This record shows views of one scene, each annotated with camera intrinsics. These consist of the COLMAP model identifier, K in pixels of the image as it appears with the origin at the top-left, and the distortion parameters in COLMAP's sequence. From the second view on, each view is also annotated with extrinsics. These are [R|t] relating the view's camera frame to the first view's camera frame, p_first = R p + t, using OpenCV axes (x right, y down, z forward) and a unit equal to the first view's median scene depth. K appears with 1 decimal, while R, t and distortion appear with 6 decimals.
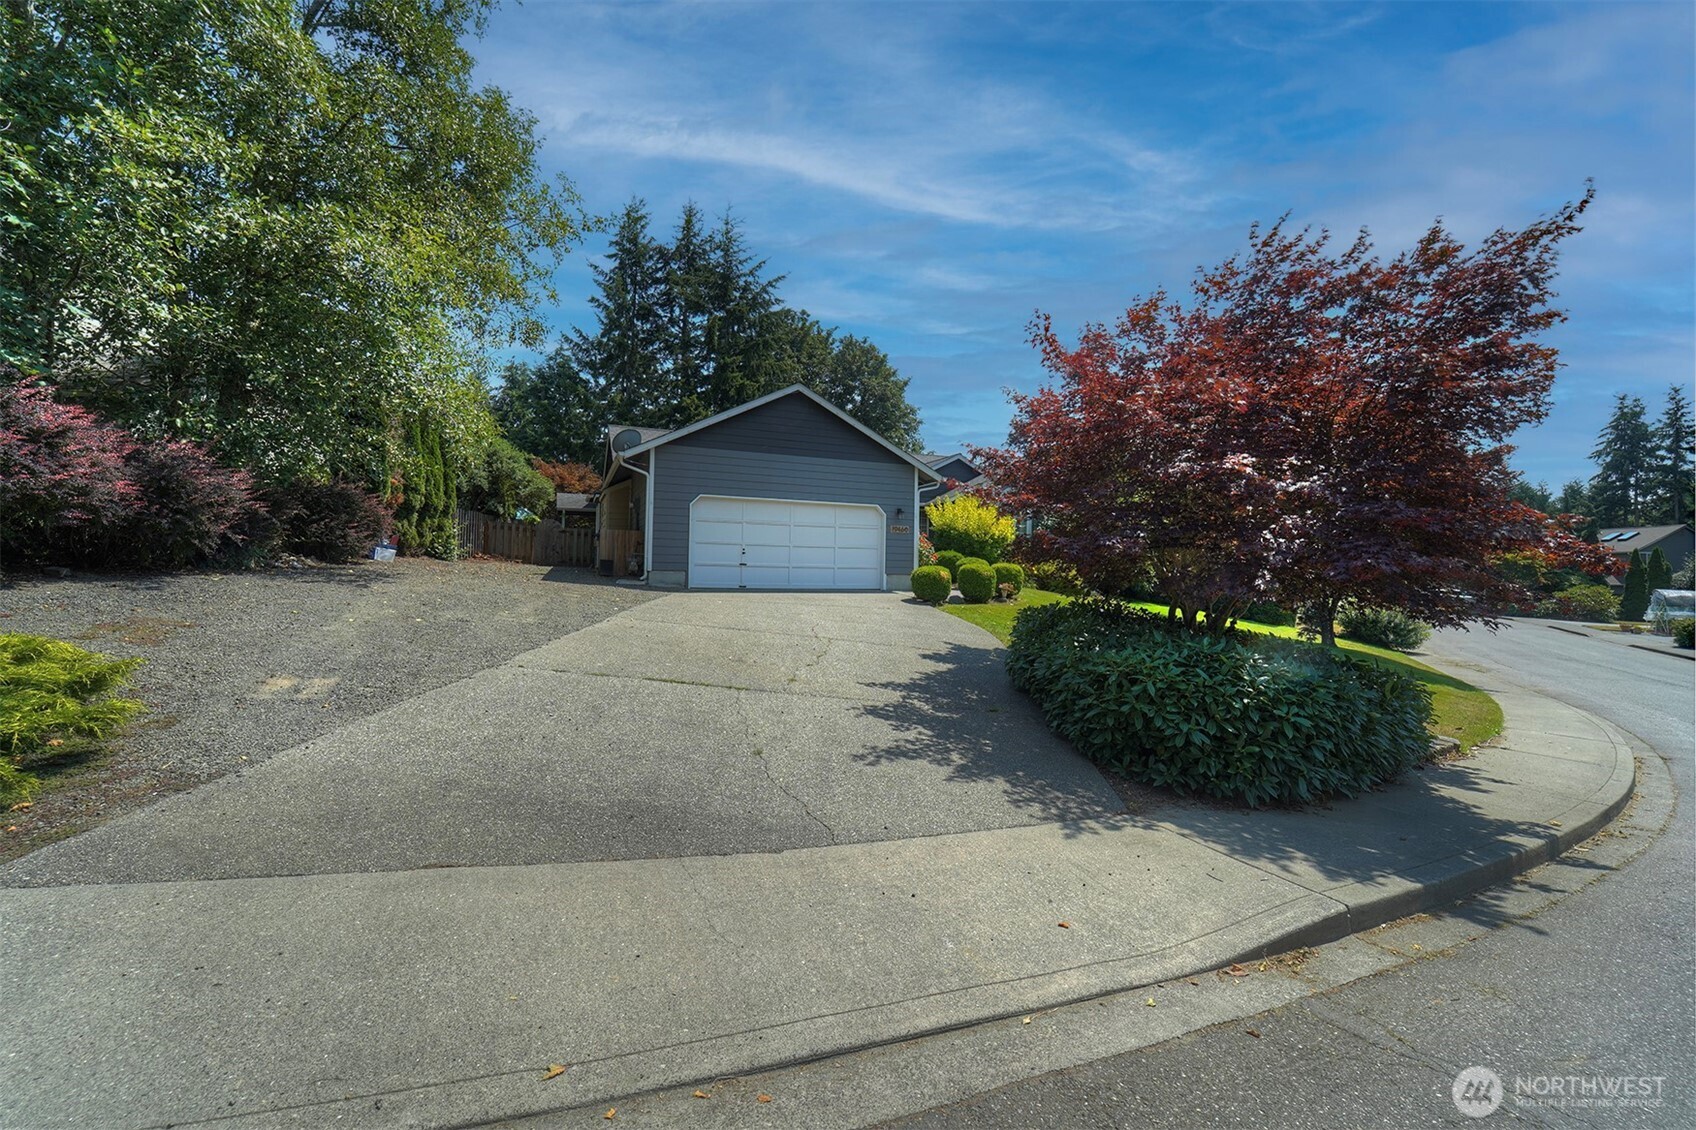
lens RADIAL K [[698.6, 0, 841.2], [0, 698.6, 563.1], [0, 0, 1]] dist [0.003194, -0.000897]
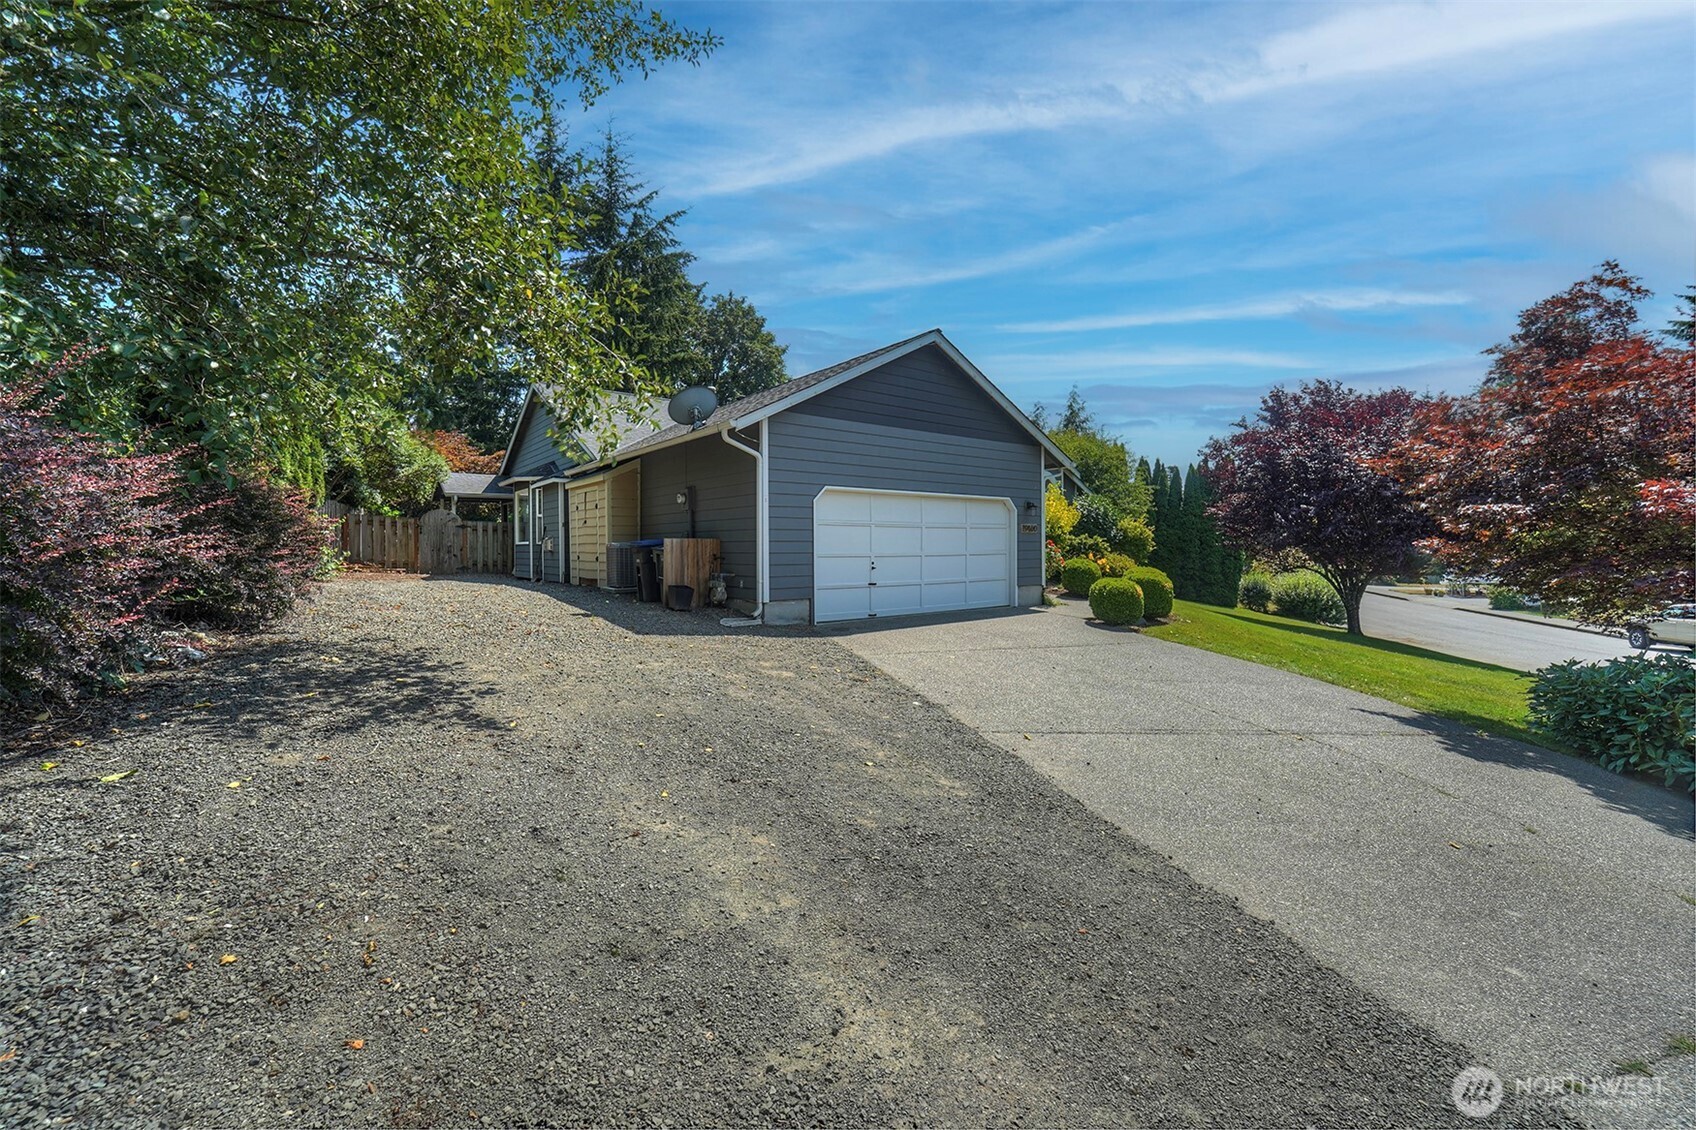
lens RADIAL K [[698.6, 0, 851.7], [0, 698.6, 566.9], [0, 0, 1]] dist [0.003194, -0.000897]
pose [[0.960945, -0.030481, 0.275057, -0.200964], [0.018698, 0.998796, 0.045361, -0.027426], [-0.276109, -0.038447, 0.960357, 0.179648]]
